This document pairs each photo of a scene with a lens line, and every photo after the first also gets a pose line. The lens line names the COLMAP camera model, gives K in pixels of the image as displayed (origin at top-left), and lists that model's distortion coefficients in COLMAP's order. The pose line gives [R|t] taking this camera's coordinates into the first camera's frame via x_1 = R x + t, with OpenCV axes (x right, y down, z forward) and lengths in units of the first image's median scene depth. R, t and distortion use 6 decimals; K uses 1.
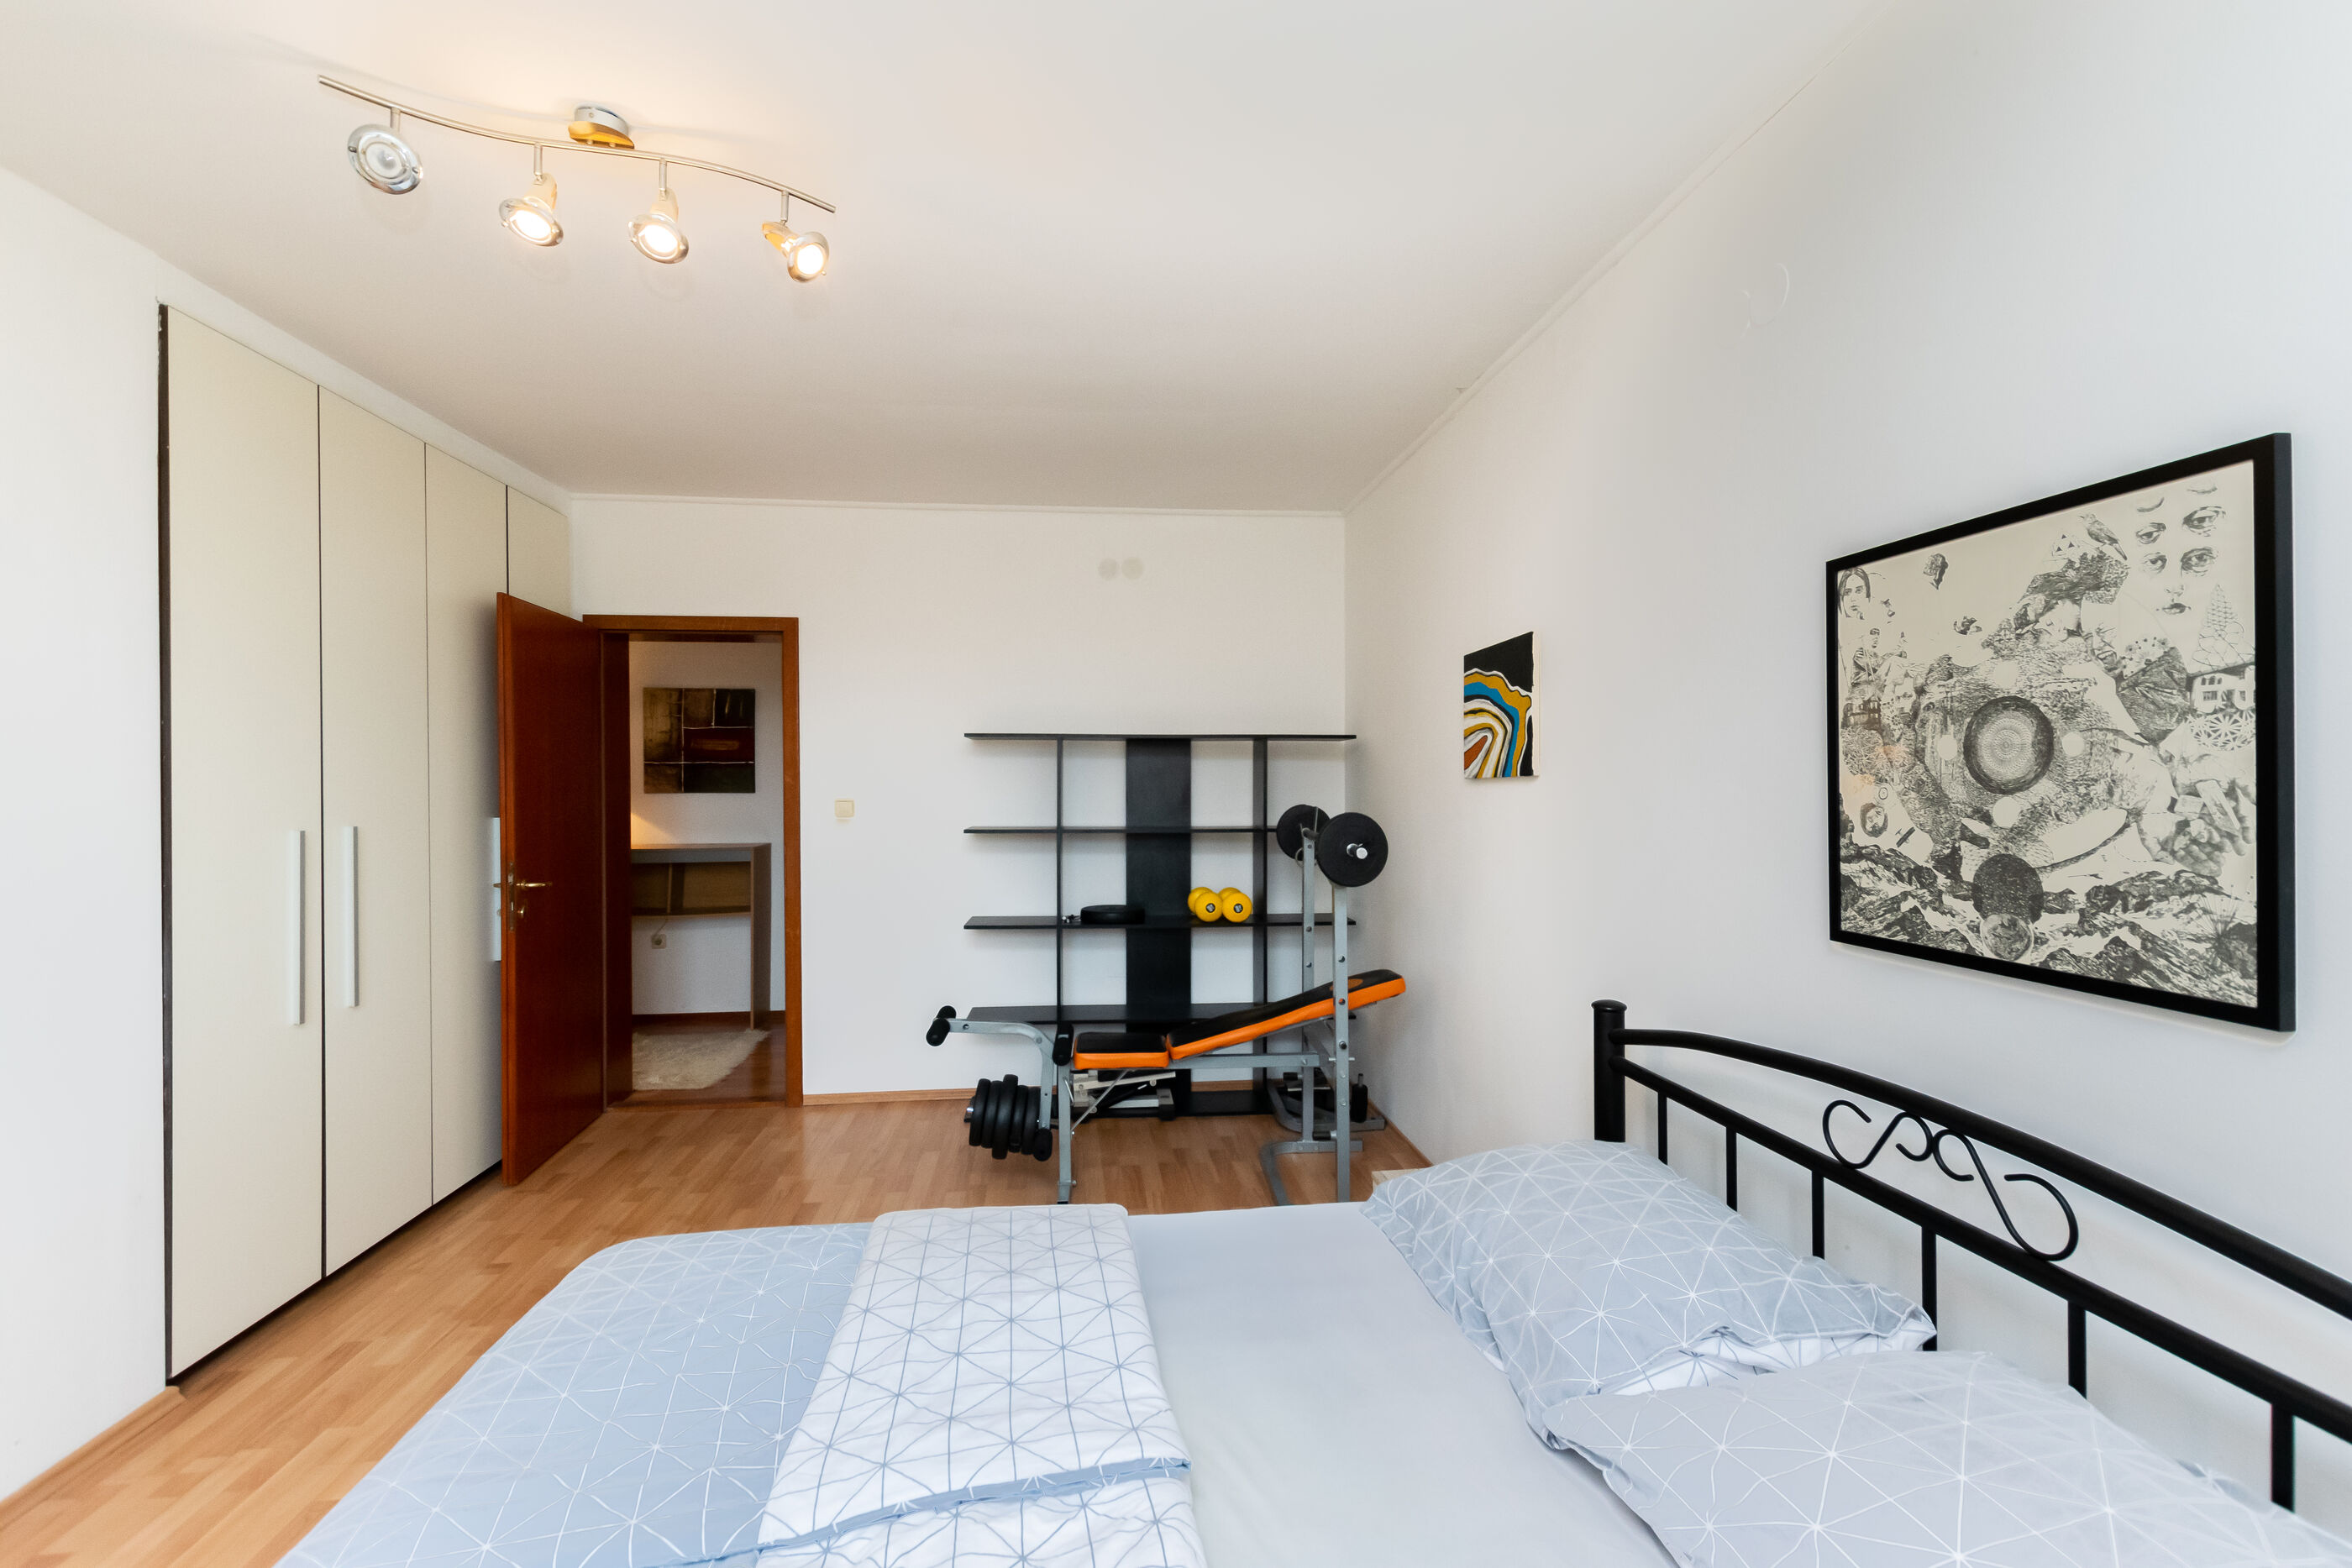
lens RADIAL K [[1050.6, 0, 1187.9], [0, 1050.6, 800.1], [0, 0, 1]] dist [-0.000338, 0.008163]
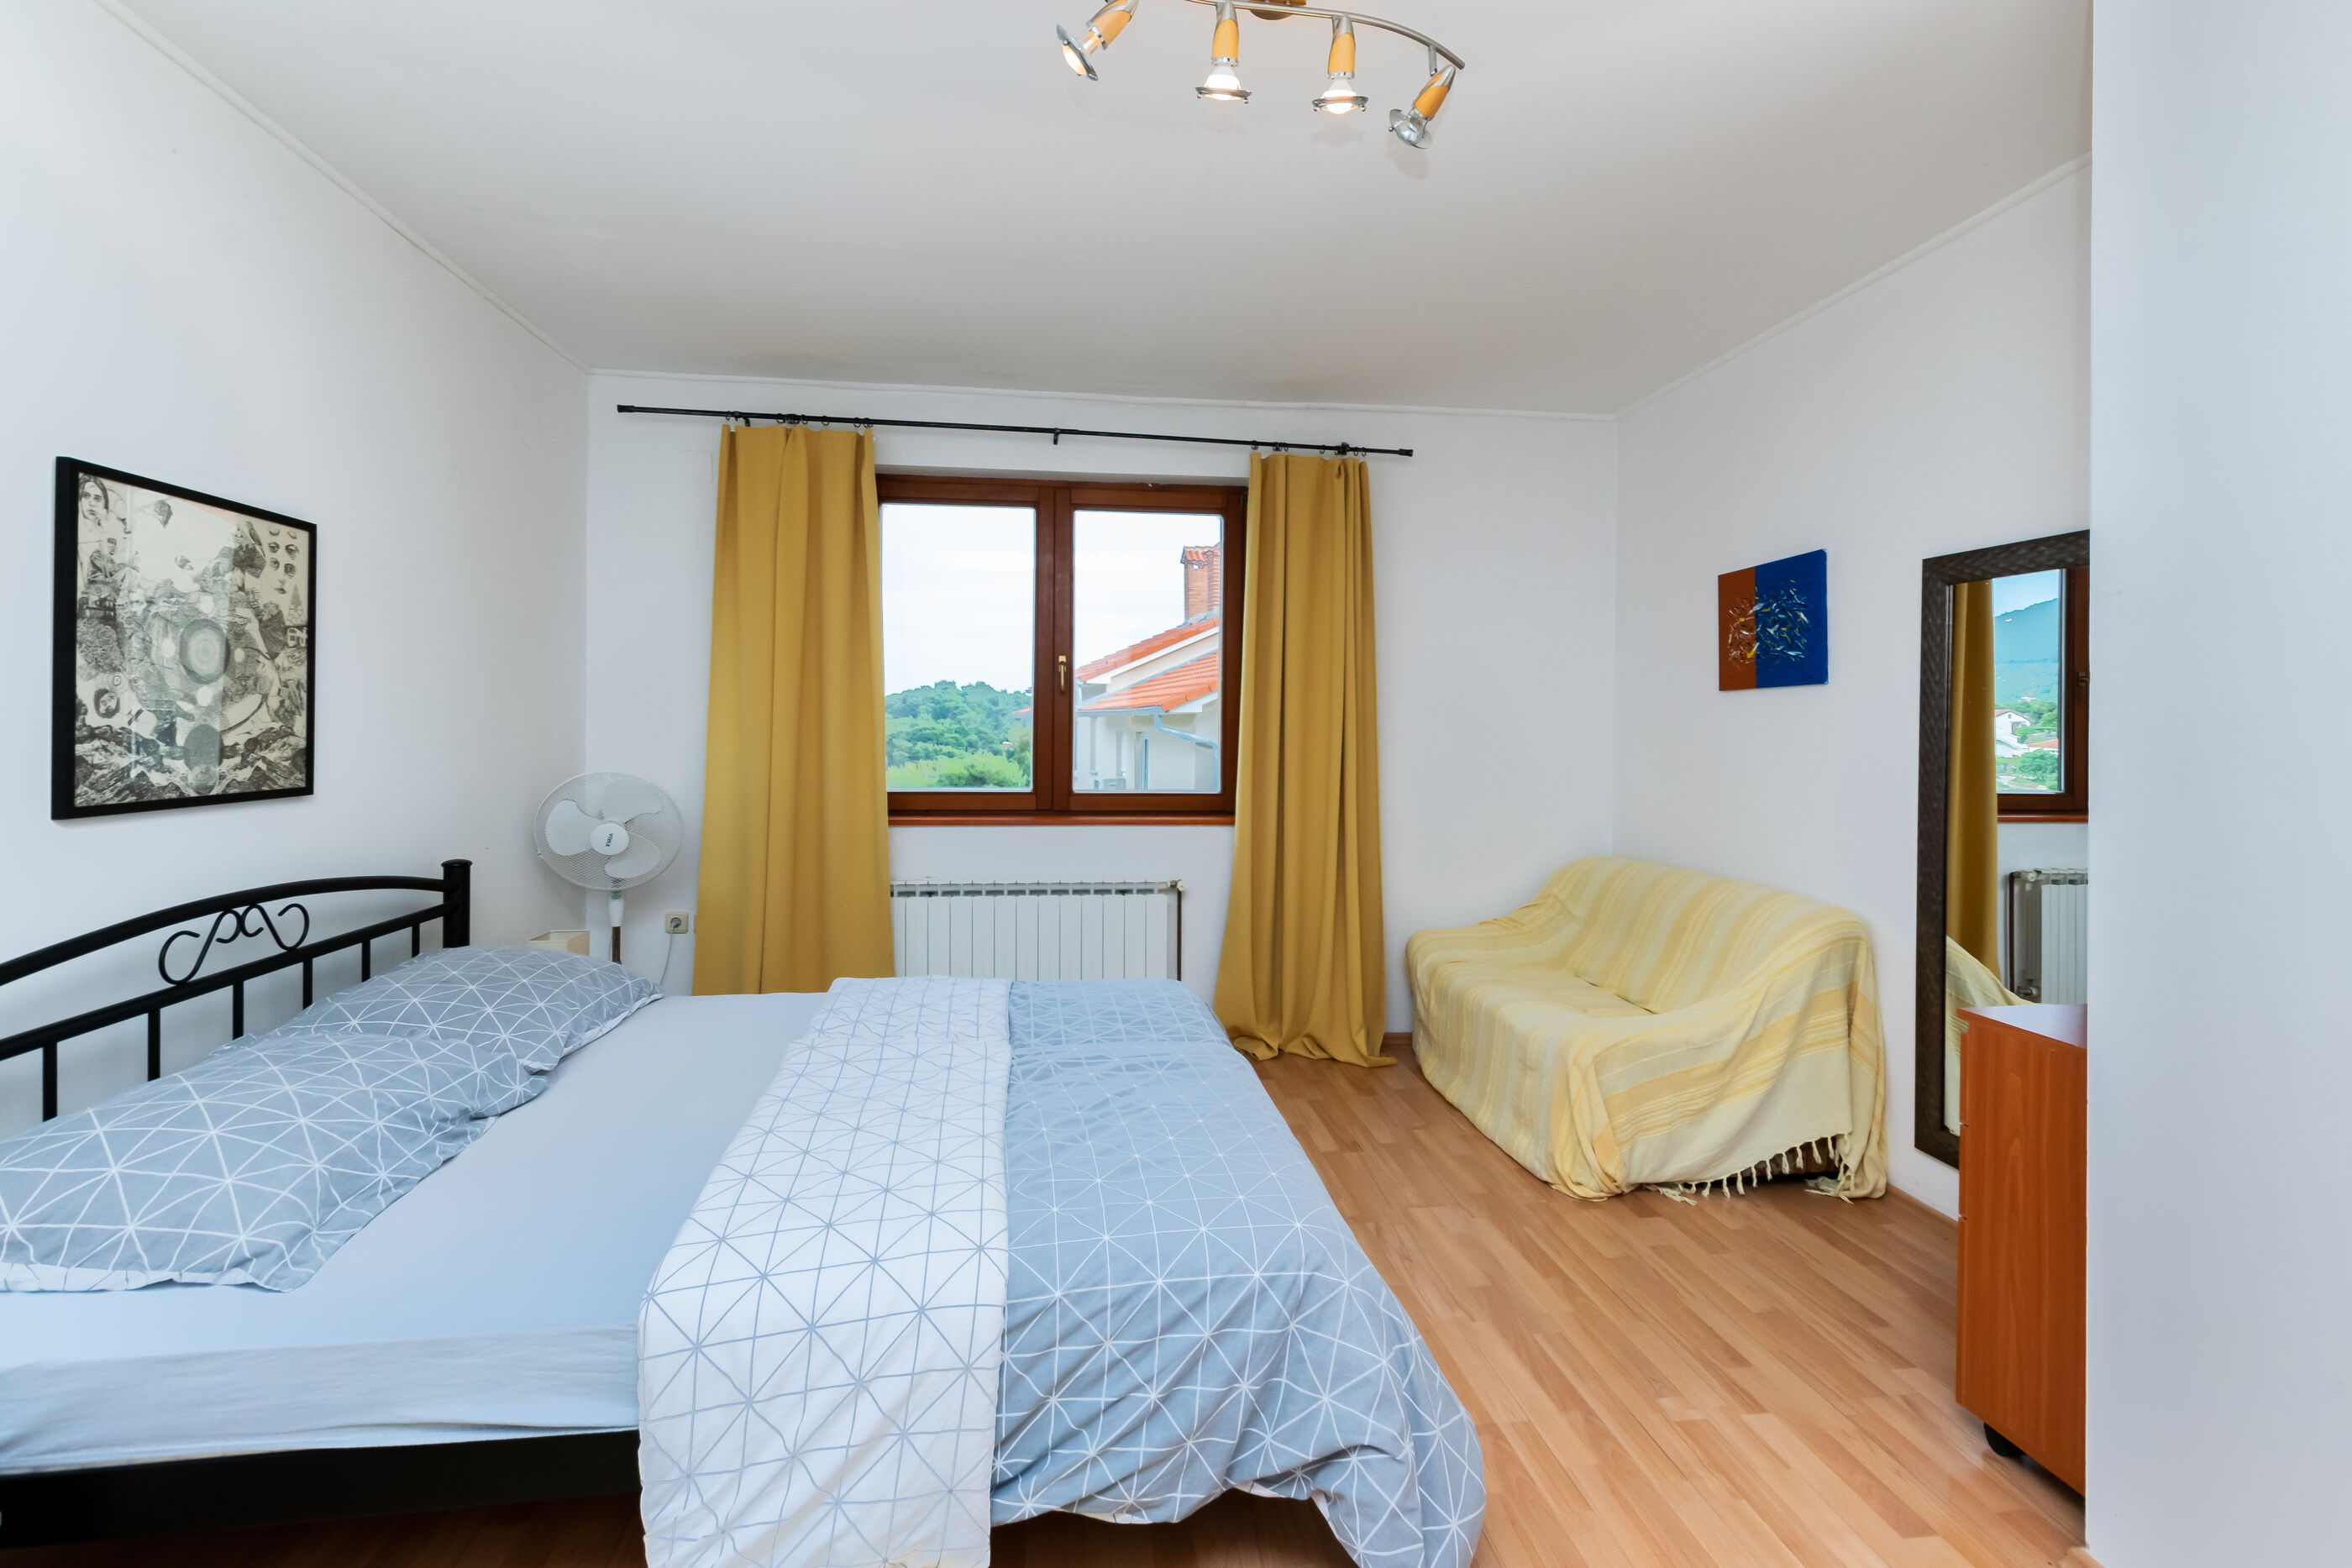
lens RADIAL K [[1038.9, 0, 1187.8], [0, 1038.9, 702.1], [0, 0, 1]] dist [0.002677, 0.000259]
pose [[-0.999833, 0.001876, -0.018180, -0.575827], [0.001900, 0.999997, -0.001336, 0.023913], [0.018178, -0.001370, -0.999834, 2.438722]]
